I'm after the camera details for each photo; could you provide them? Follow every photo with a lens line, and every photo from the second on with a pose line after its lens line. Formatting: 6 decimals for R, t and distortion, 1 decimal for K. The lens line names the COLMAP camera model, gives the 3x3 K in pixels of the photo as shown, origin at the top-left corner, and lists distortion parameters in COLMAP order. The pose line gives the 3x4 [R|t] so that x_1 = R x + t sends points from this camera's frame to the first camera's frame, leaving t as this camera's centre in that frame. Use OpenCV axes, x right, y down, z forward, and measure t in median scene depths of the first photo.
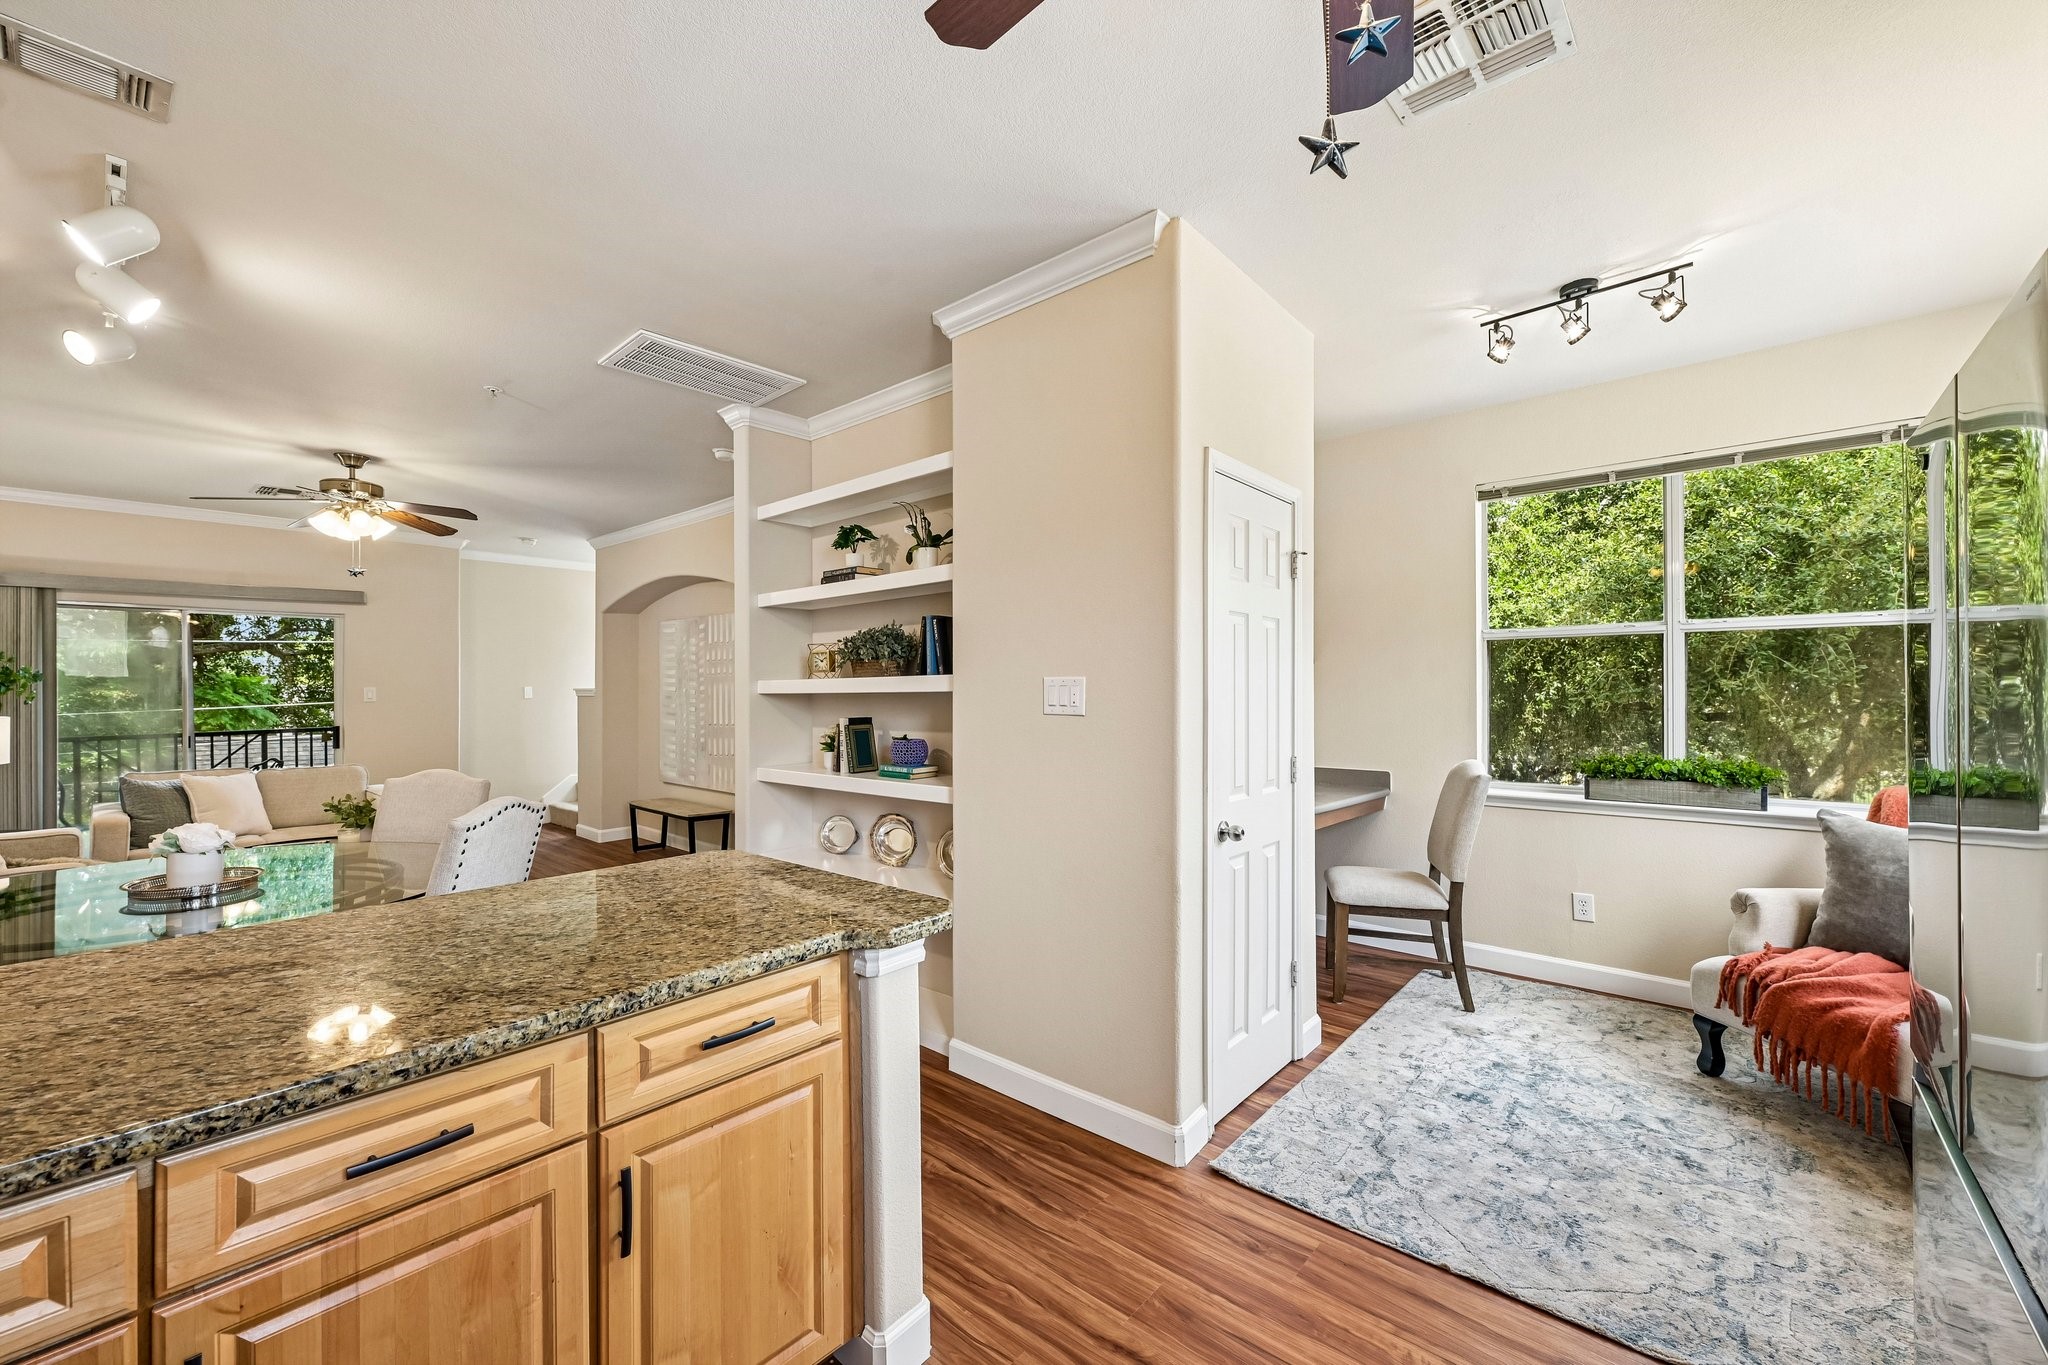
lens RADIAL K [[809.0, 0, 1021.5], [0, 809.0, 686.3], [0, 0, 1]] dist [-0.000361, -0.000150]
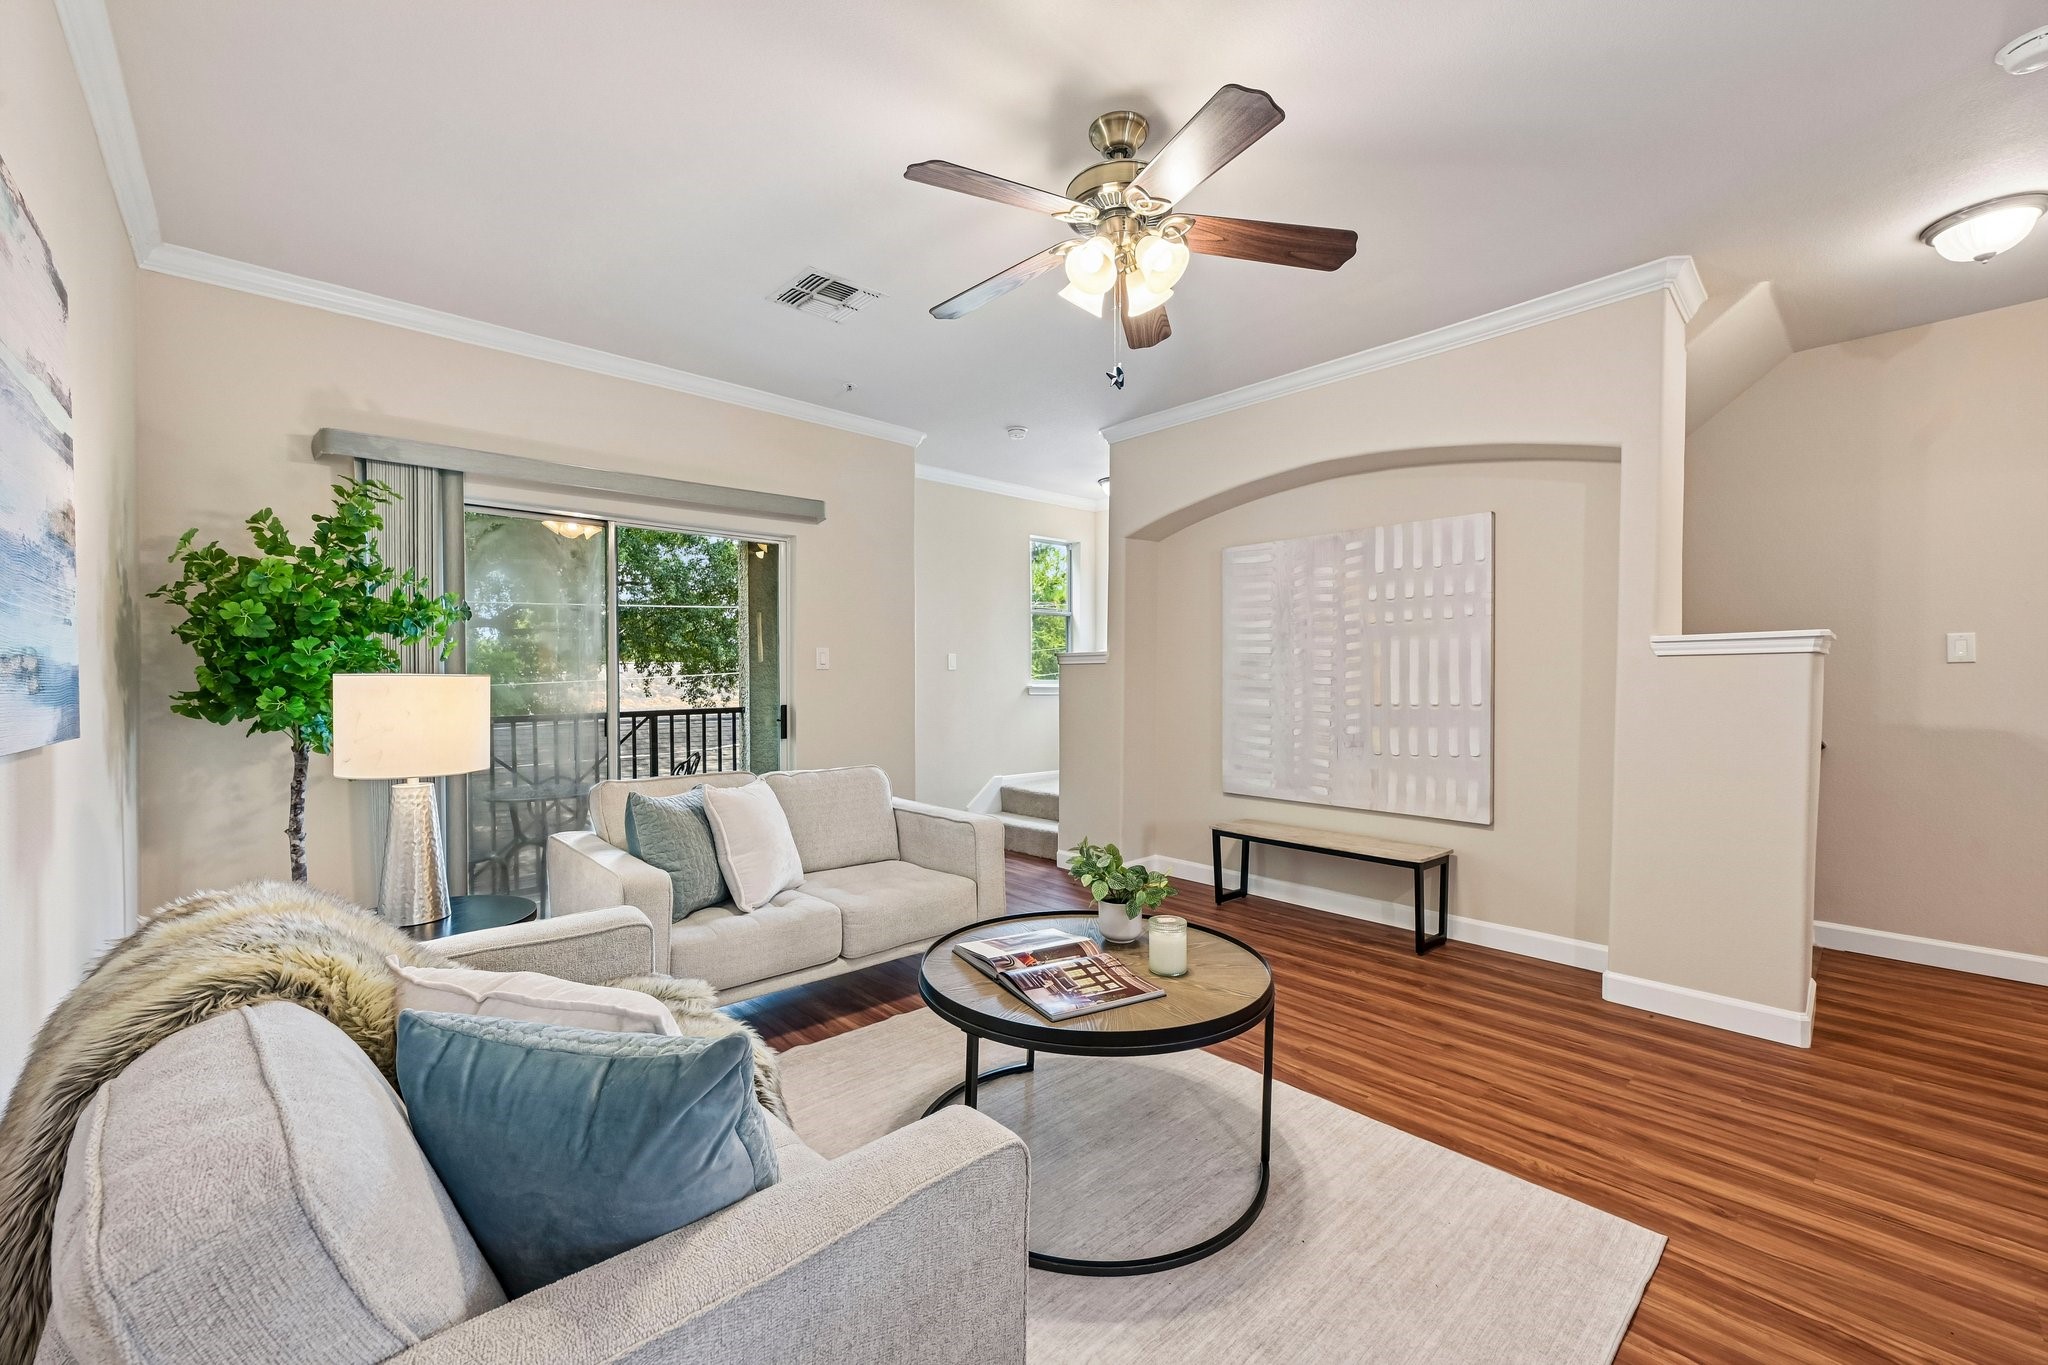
lens RADIAL K [[809.0, 0, 1025.4], [0, 809.0, 683.6], [0, 0, 1]] dist [-0.000361, -0.000150]
pose [[0.994155, 0.002692, -0.107927, -1.385680], [-0.001790, 0.999963, 0.008450, 0.062683], [0.107945, -0.008208, 0.994123, 0.858245]]
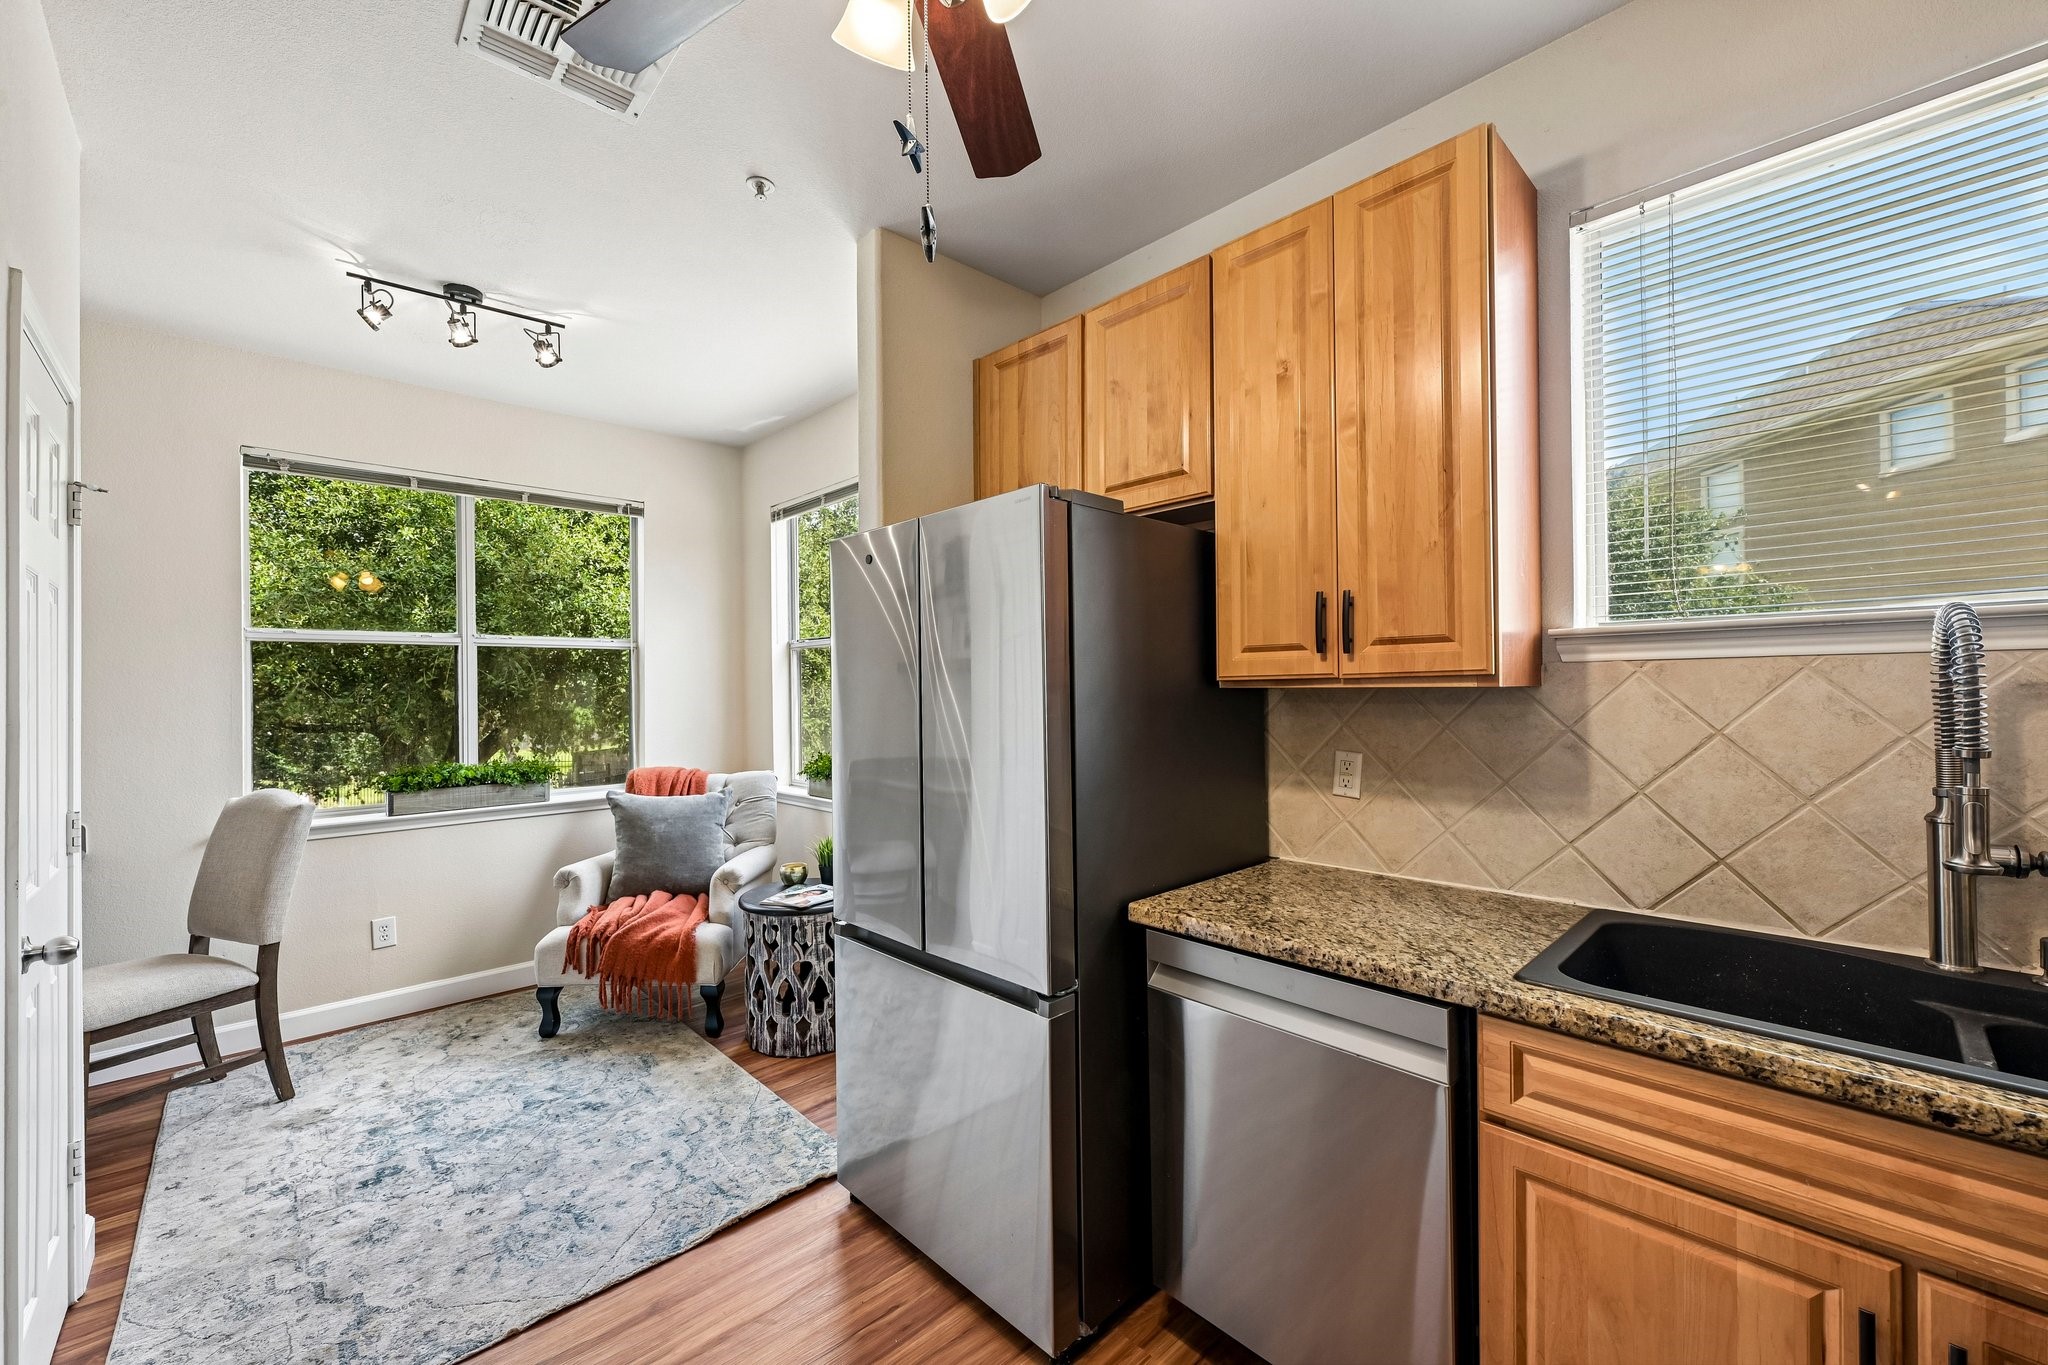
lens RADIAL K [[809.0, 0, 1026.0], [0, 809.0, 686.3], [0, 0, 1]] dist [-0.000361, -0.000150]
pose [[0.088899, 0.007002, 0.996016, -0.226508], [0.007250, 0.999944, -0.007676, 0.000653], [-0.996014, 0.007904, 0.088843, 0.226182]]
